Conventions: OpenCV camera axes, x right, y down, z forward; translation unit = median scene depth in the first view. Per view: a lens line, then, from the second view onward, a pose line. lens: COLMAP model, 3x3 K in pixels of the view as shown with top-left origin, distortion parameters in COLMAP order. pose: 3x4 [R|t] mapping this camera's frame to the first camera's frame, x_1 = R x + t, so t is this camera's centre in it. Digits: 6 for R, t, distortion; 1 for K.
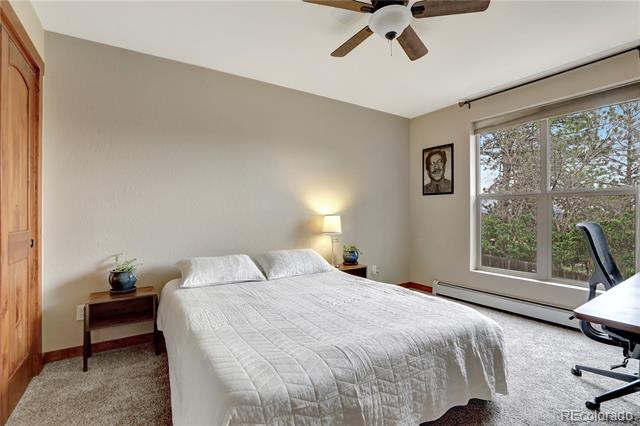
lens RADIAL K [[295.8, 0, 328.4], [0, 295.8, 214.9], [0, 0, 1]] dist [-0.034314, 0.001291]
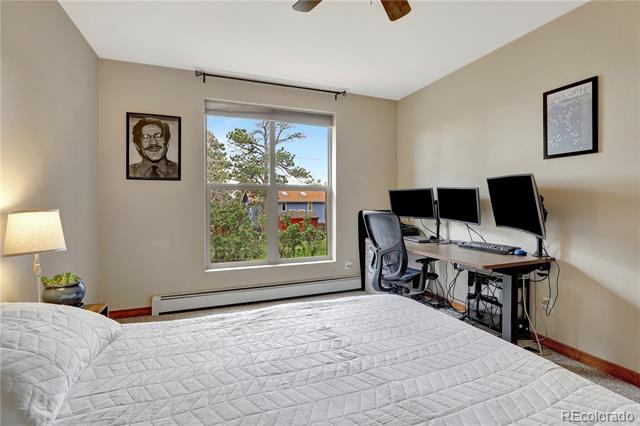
lens RADIAL K [[295.8, 0, 328.4], [0, 295.8, 214.9], [0, 0, 1]] dist [-0.034314, 0.001291]
pose [[0.218277, -0.034955, 0.975261, -0.256715], [0.007869, 0.999389, 0.034058, -0.002942], [-0.975855, 0.000240, 0.218419, 0.419750]]
